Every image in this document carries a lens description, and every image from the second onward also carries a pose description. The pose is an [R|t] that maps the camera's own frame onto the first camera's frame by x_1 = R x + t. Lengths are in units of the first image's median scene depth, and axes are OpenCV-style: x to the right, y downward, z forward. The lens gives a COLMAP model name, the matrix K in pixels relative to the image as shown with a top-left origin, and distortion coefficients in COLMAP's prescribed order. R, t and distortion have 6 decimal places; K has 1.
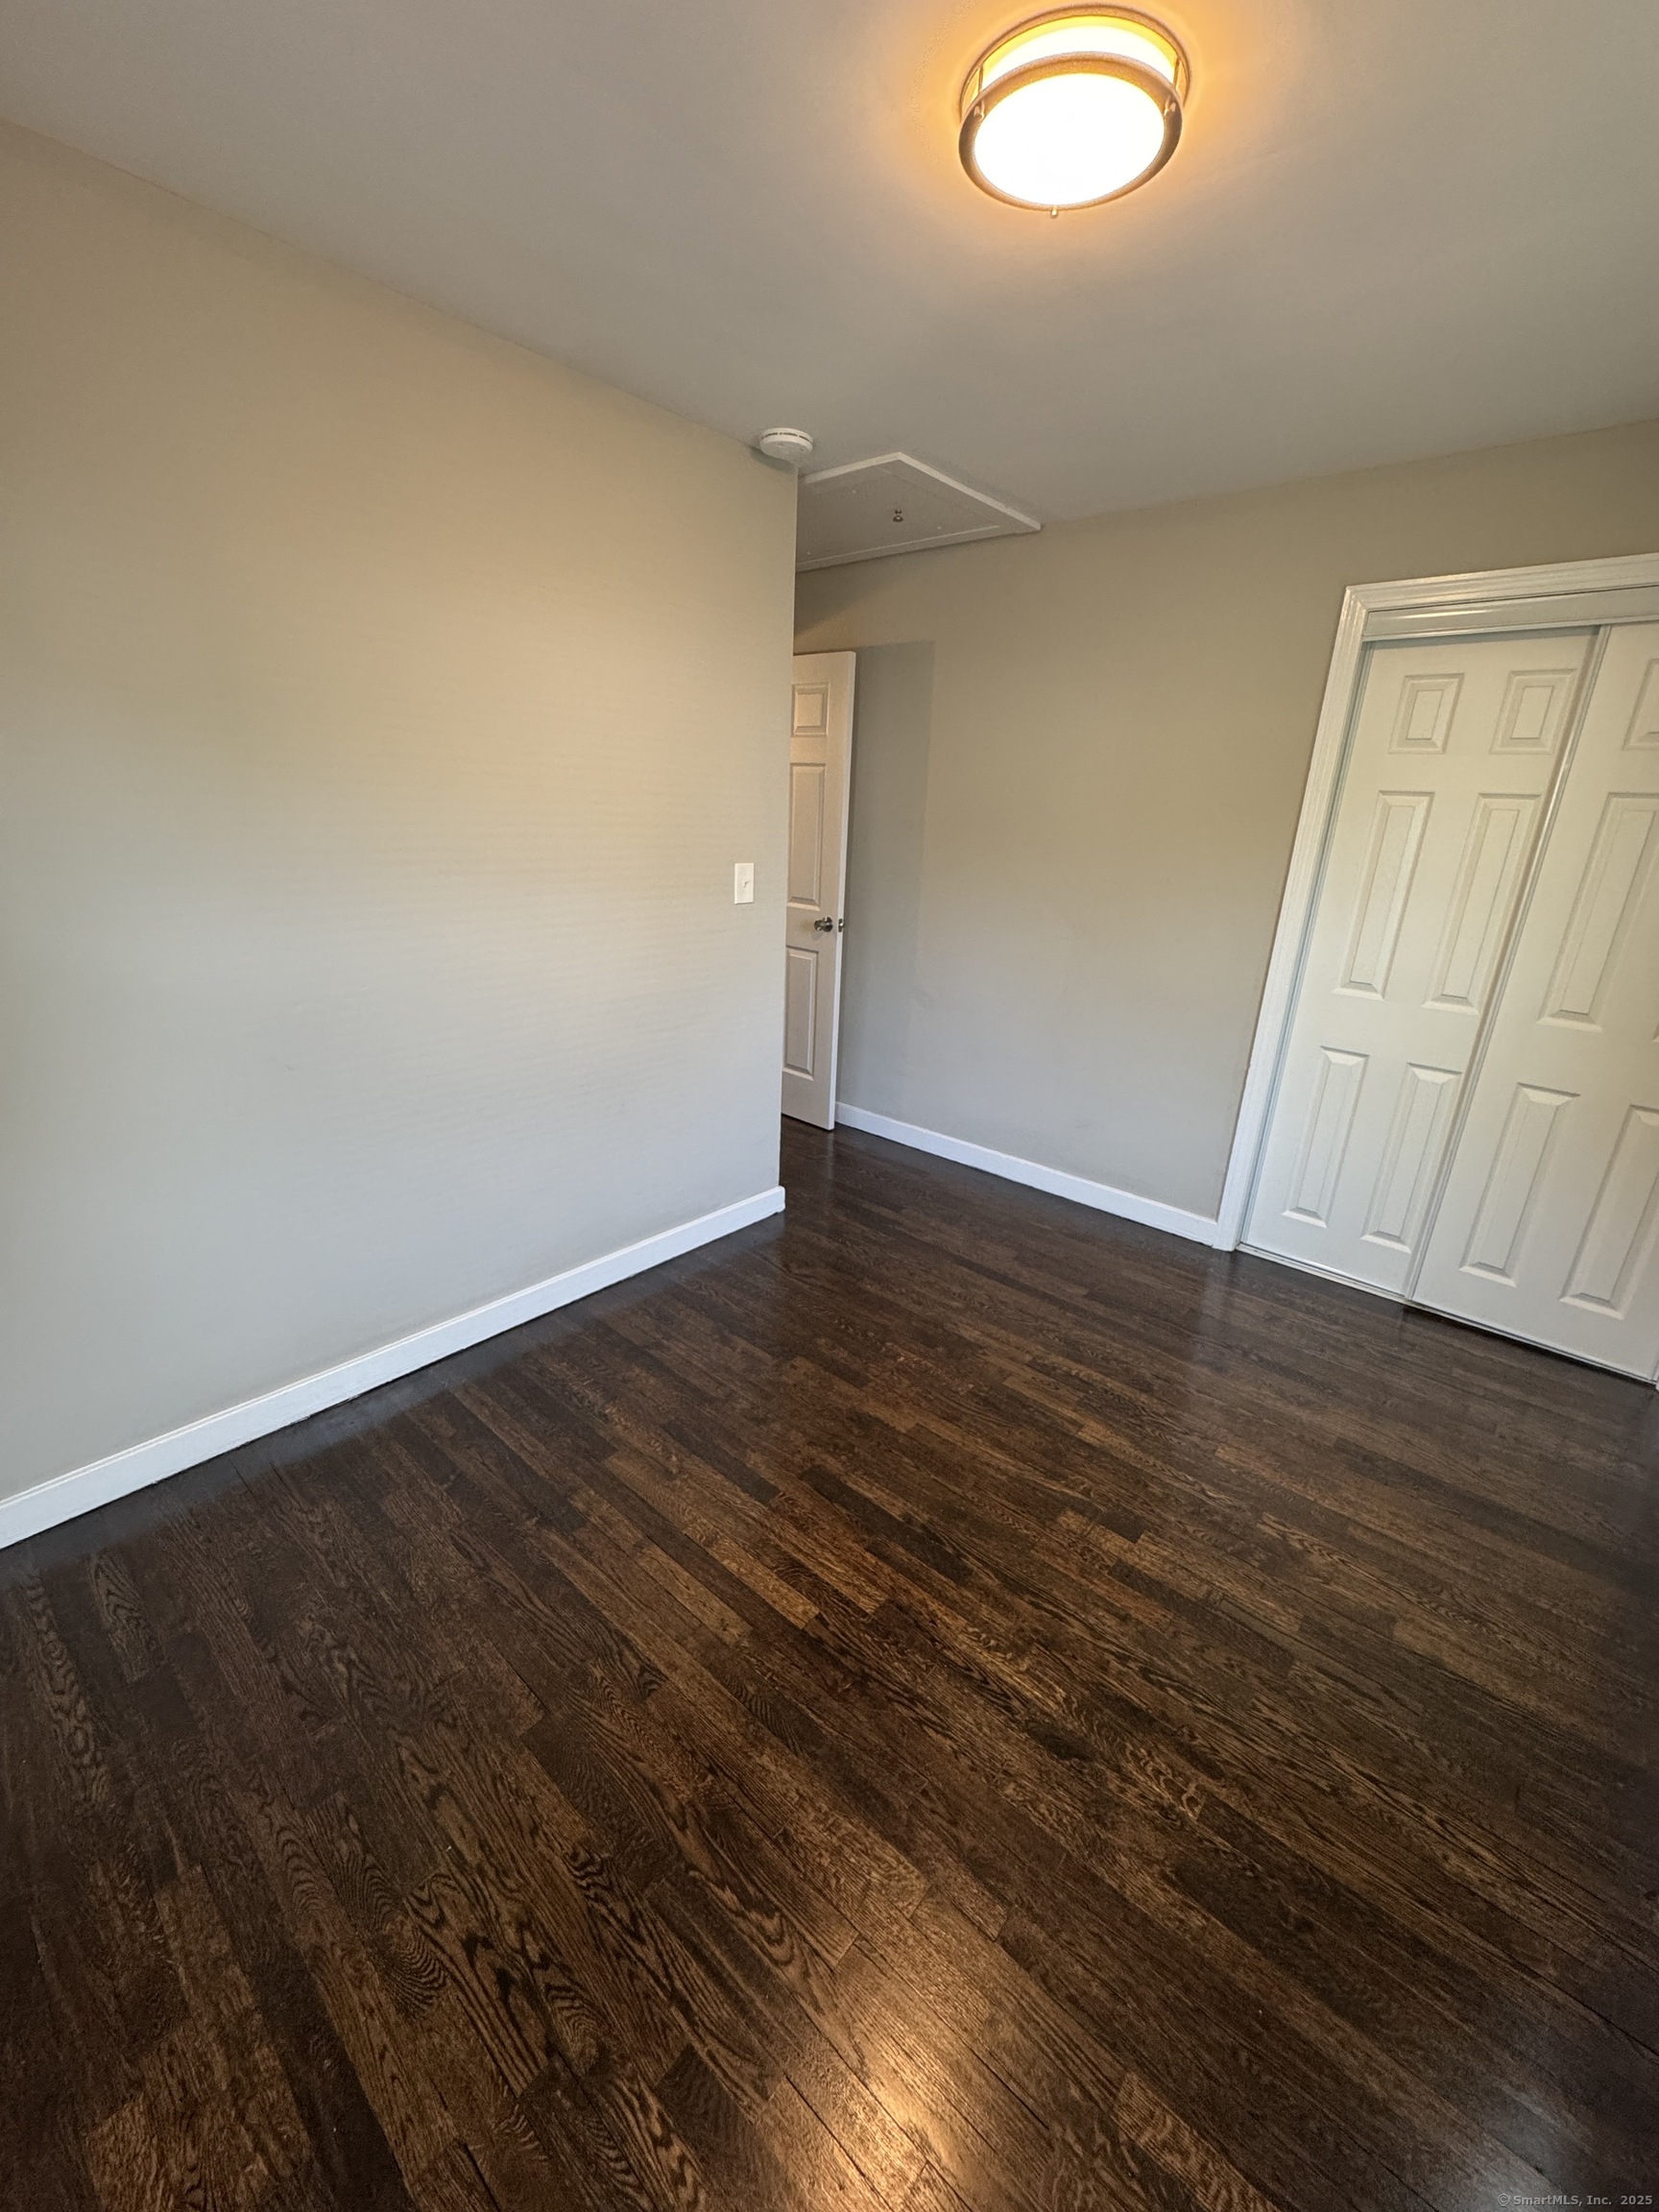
lens RADIAL K [[894.4, 0, 826.0], [0, 894.4, 1103.3], [0, 0, 1]] dist [-0.004484, 0.000191]
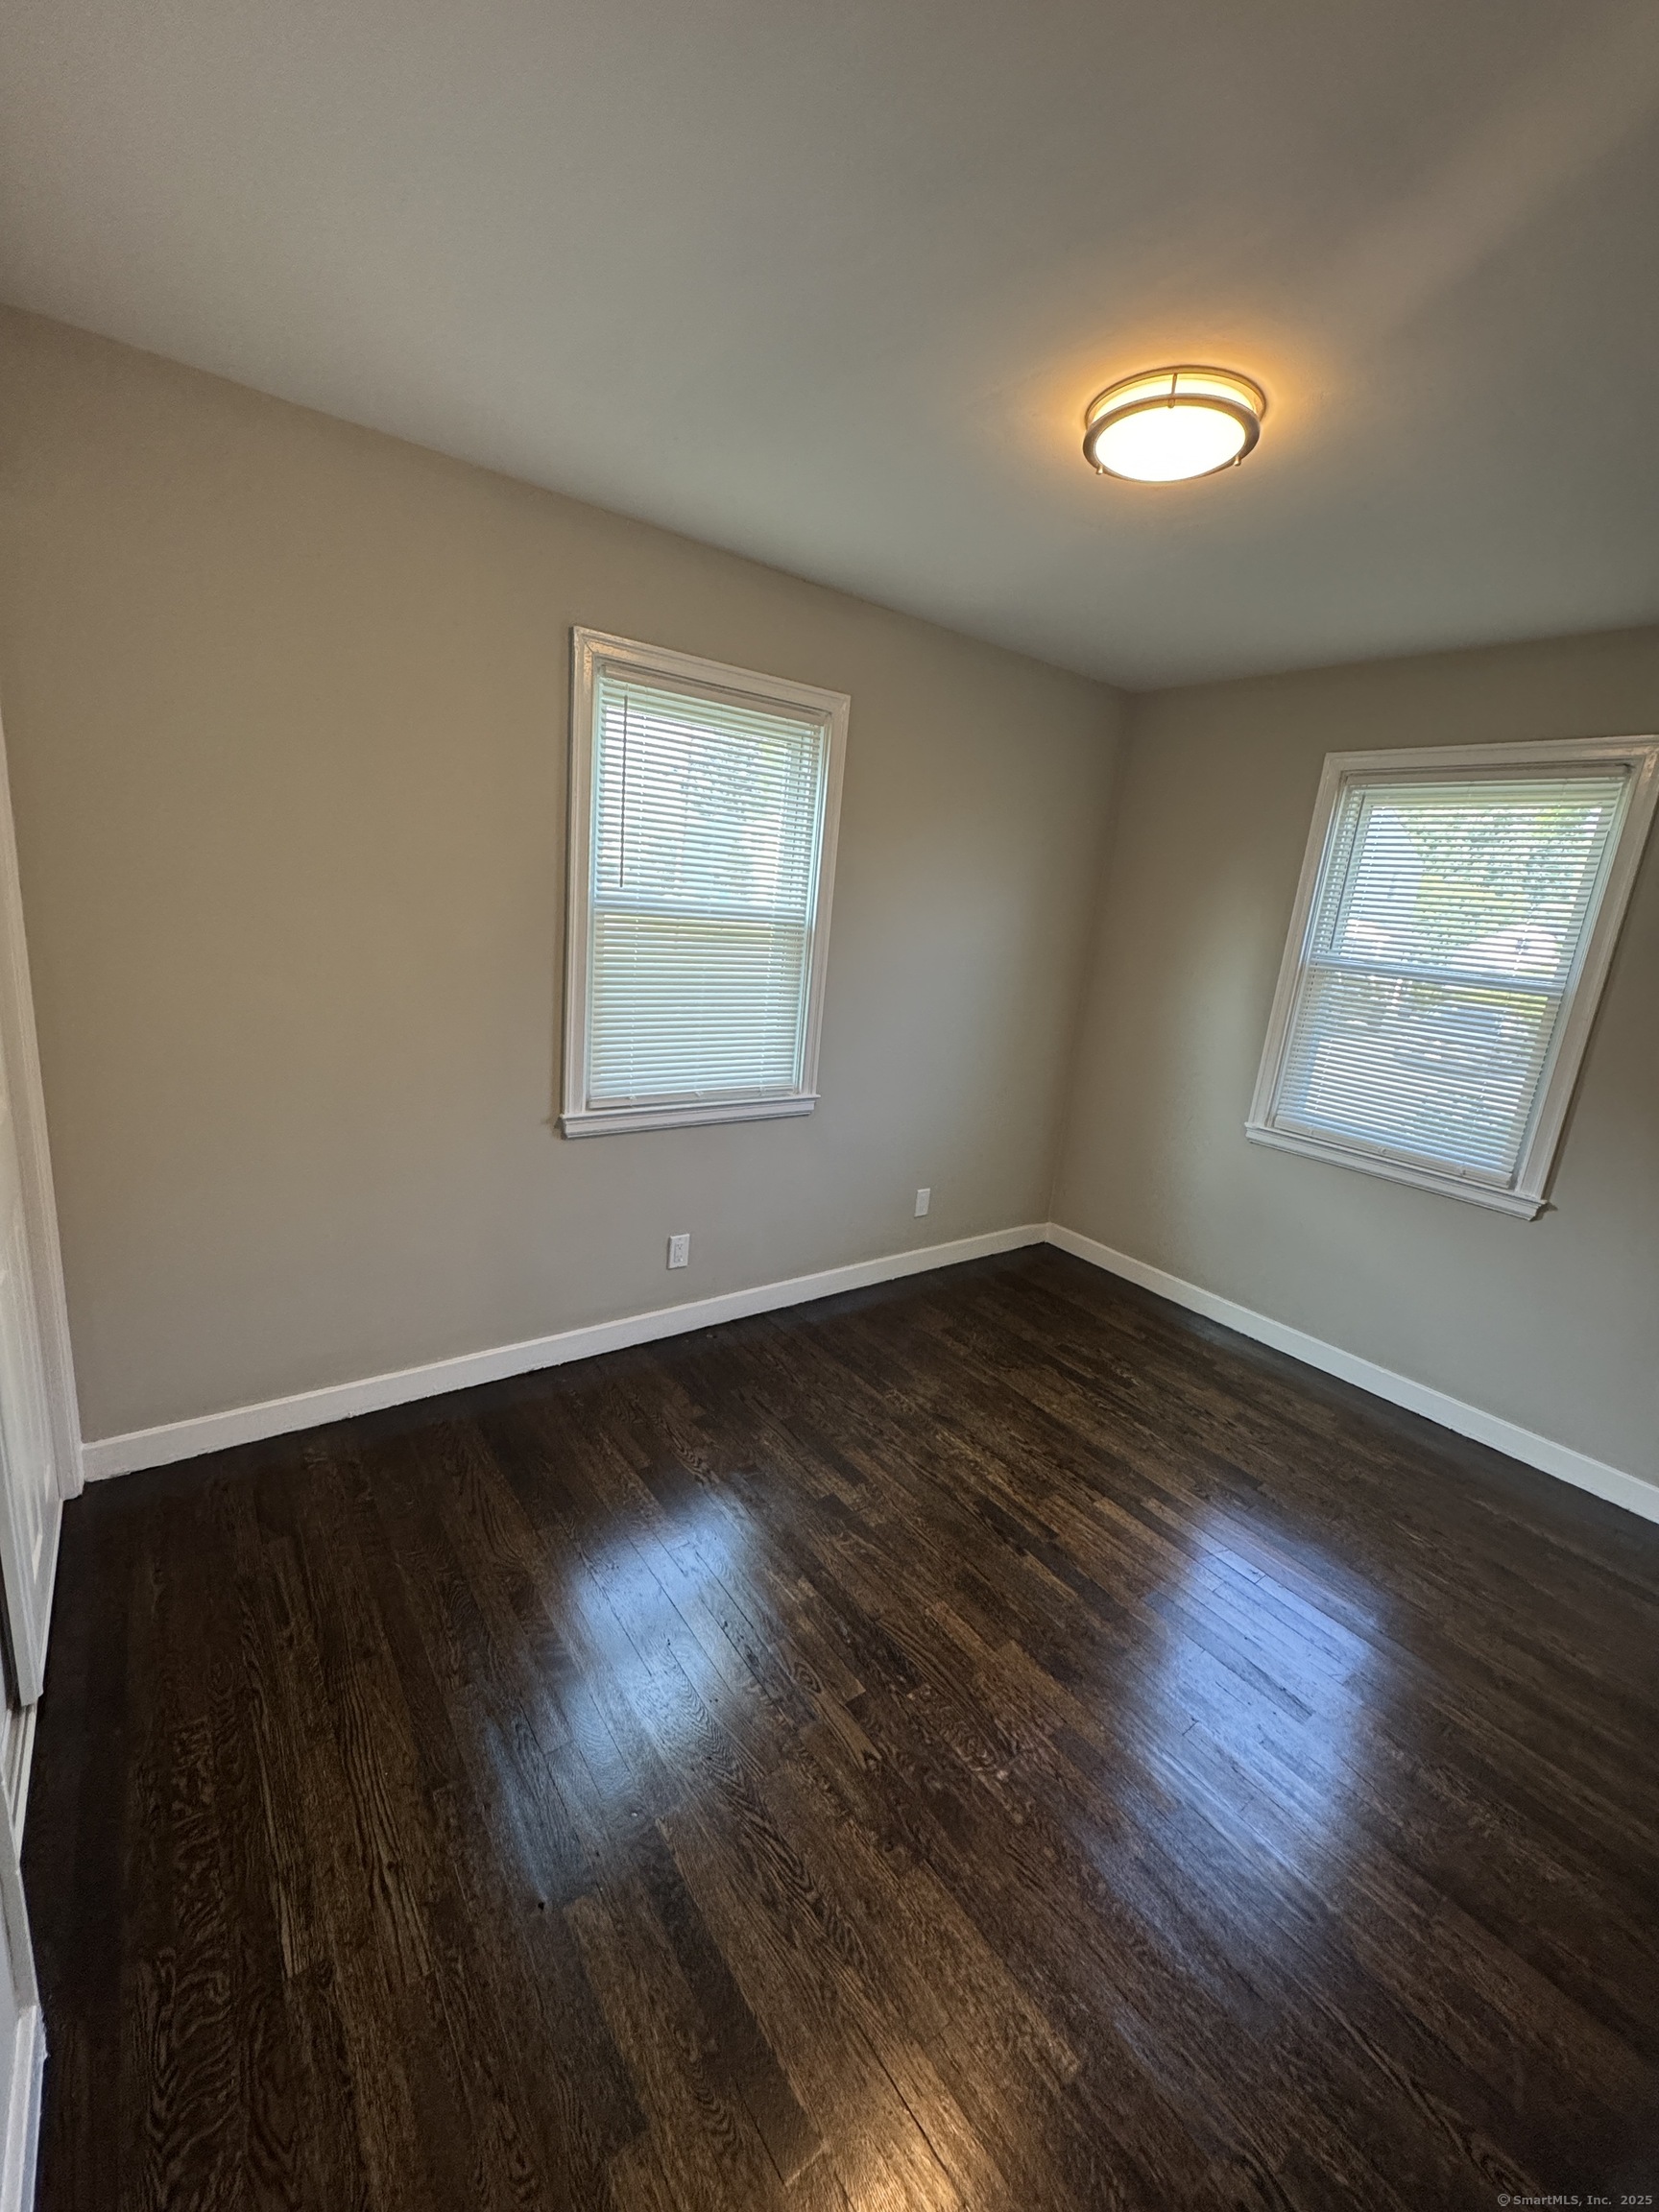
lens RADIAL K [[894.4, 0, 826.0], [0, 894.4, 1103.3], [0, 0, 1]] dist [-0.004484, 0.000191]
pose [[-0.969951, -0.172788, 0.171289, 0.258906], [-0.055119, 0.841769, 0.537017, -0.661017], [-0.236976, 0.511439, -0.825998, 1.889269]]
